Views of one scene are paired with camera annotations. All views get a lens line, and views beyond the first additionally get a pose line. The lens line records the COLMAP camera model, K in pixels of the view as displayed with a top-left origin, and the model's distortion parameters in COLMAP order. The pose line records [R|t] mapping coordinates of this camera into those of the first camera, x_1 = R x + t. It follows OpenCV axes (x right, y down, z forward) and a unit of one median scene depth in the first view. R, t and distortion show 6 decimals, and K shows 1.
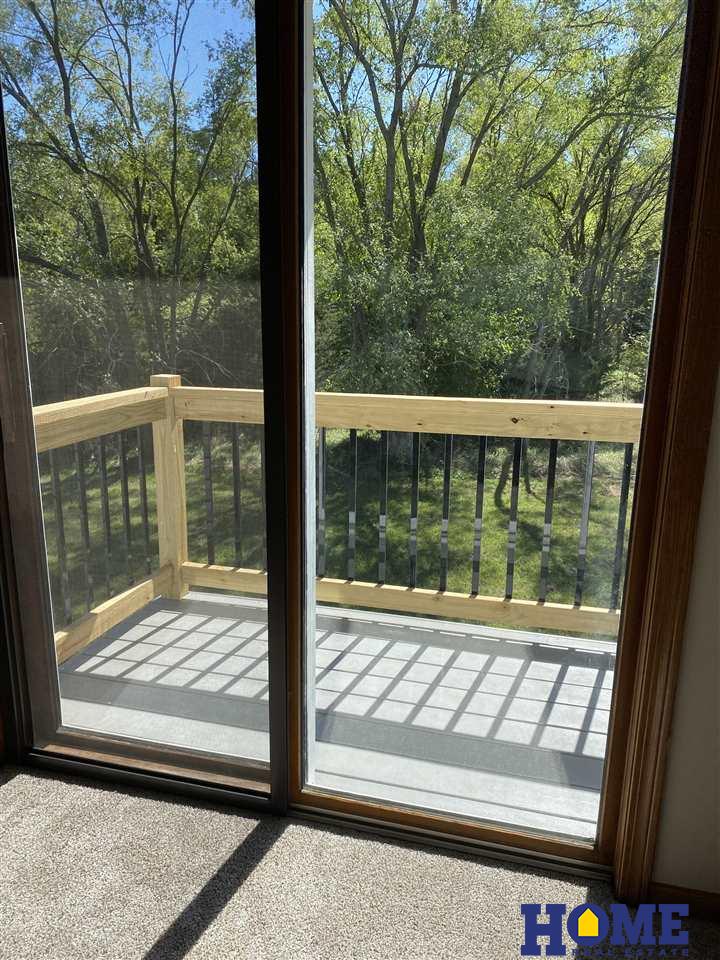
lens RADIAL K [[727.9, 0, 360.0], [0, 727.9, 485.8], [0, 0, 1]] dist [0.057496, -0.117438]
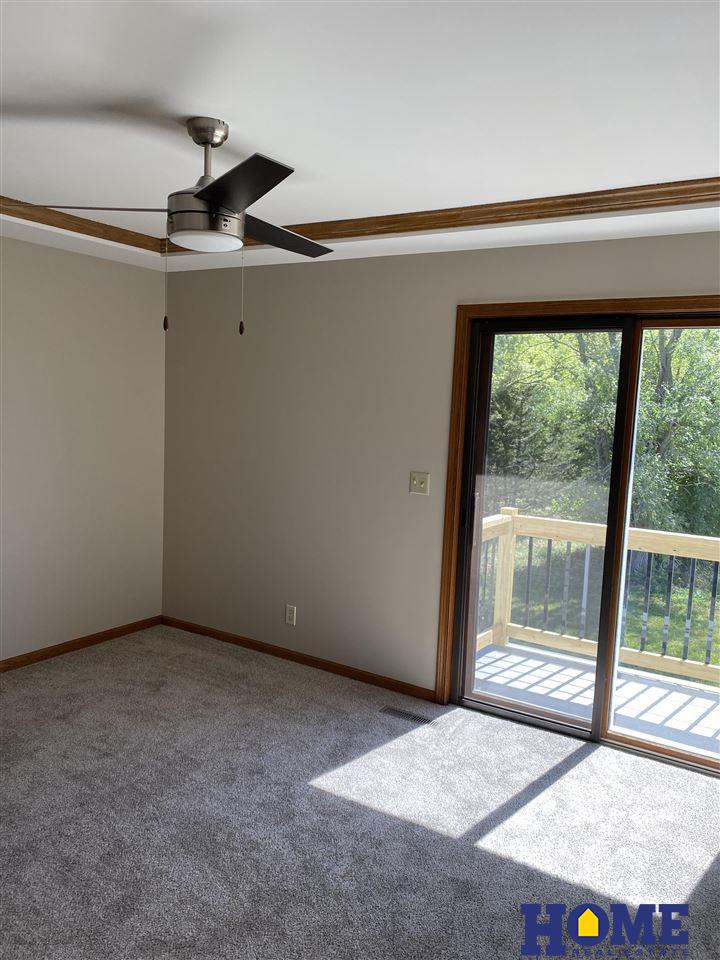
lens RADIAL K [[727.9, 0, 360.0], [0, 727.9, 485.8], [0, 0, 1]] dist [0.057496, -0.117438]
pose [[0.952717, 0.057398, -0.298390, -0.101383], [-0.097823, 0.987654, -0.122351, 0.039173], [0.287684, 0.145755, 0.946569, -0.728888]]
